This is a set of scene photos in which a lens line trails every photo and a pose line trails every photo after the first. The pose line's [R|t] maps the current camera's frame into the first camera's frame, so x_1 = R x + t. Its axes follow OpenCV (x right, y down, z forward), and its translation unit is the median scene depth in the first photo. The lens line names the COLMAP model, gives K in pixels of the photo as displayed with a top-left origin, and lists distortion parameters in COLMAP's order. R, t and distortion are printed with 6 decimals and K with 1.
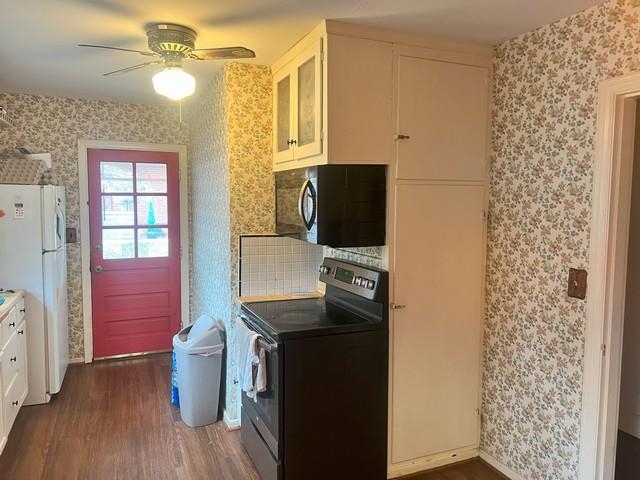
lens RADIAL K [[481.6, 0, 320.0], [0, 481.6, 240.0], [0, 0, 1]] dist [0.013177, -0.000502]
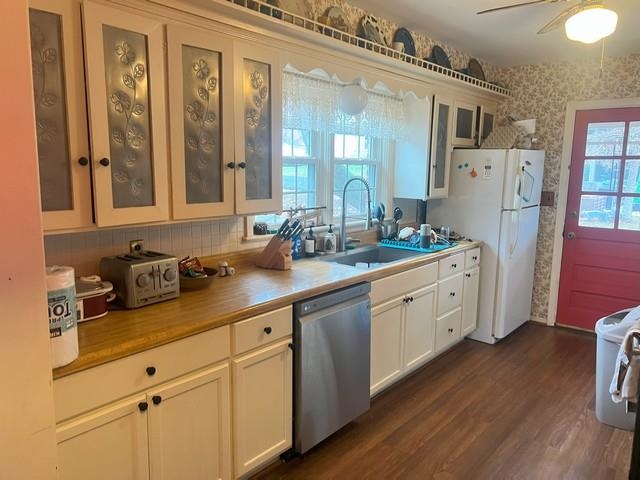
lens RADIAL K [[487.1, 0, 320.0], [0, 487.1, 240.0], [0, 0, 1]] dist [-0.001308, -0.003294]
pose [[0.432737, 0.134661, -0.891406, 0.205934], [-0.082938, 0.990535, 0.109373, 0.004217], [0.897697, 0.026602, 0.439810, 0.115497]]
